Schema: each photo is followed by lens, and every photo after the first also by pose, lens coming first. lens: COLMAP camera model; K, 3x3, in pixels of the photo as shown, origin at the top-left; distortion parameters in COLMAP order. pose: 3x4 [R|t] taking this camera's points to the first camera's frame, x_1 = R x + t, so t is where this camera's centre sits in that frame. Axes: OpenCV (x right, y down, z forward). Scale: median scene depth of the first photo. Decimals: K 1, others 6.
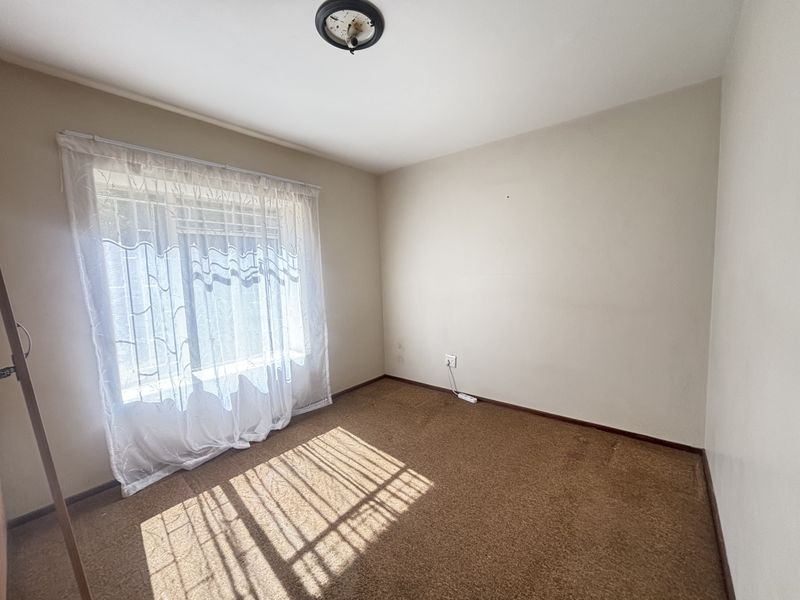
lens RADIAL K [[326.1, 0, 395.8], [0, 326.1, 300.2], [0, 0, 1]] dist [0.015536, 0.000094]
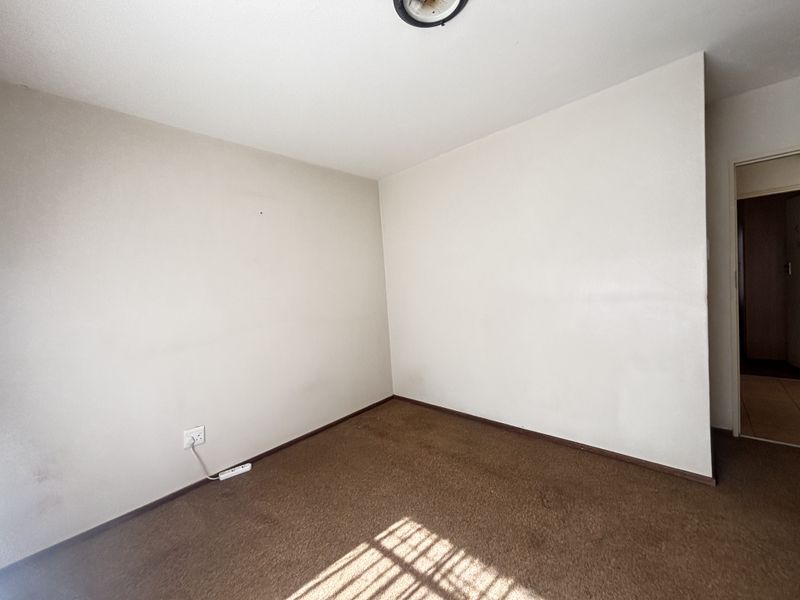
lens RADIAL K [[325.8, 0, 400.2], [0, 325.8, 297.9], [0, 0, 1]] dist [0.015693, -0.000046]
pose [[0.050905, -0.014532, 0.998598, -0.752773], [0.153905, 0.988064, 0.006533, -0.047499], [-0.986774, 0.153356, 0.052534, 0.839728]]
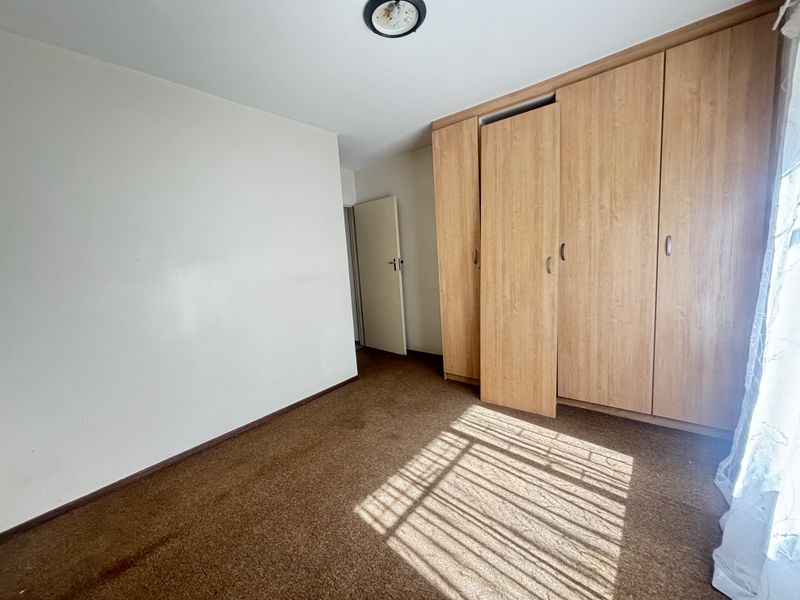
lens RADIAL K [[325.8, 0, 400.2], [0, 325.8, 297.9], [0, 0, 1]] dist [0.015693, -0.000046]
pose [[-0.994967, 0.100072, -0.005130, -0.044278], [0.096728, 0.972564, 0.211572, -0.117917], [0.026161, 0.210011, -0.977349, 1.630741]]
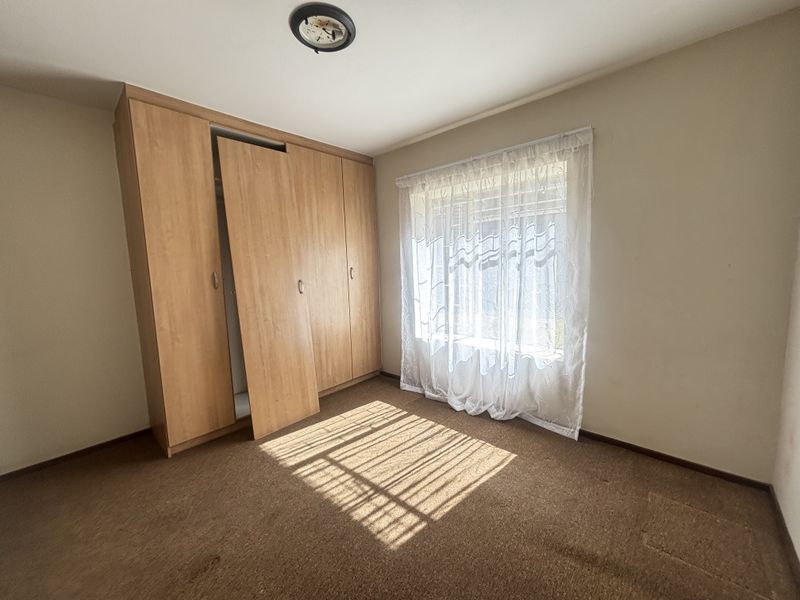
lens RADIAL K [[325.8, 0, 400.2], [0, 325.8, 297.9], [0, 0, 1]] dist [0.015693, -0.000046]
pose [[-0.035180, 0.143968, -0.988957, 0.742145], [-0.055373, 0.987768, 0.145764, -0.111081], [0.997846, 0.059890, -0.026778, 0.961045]]
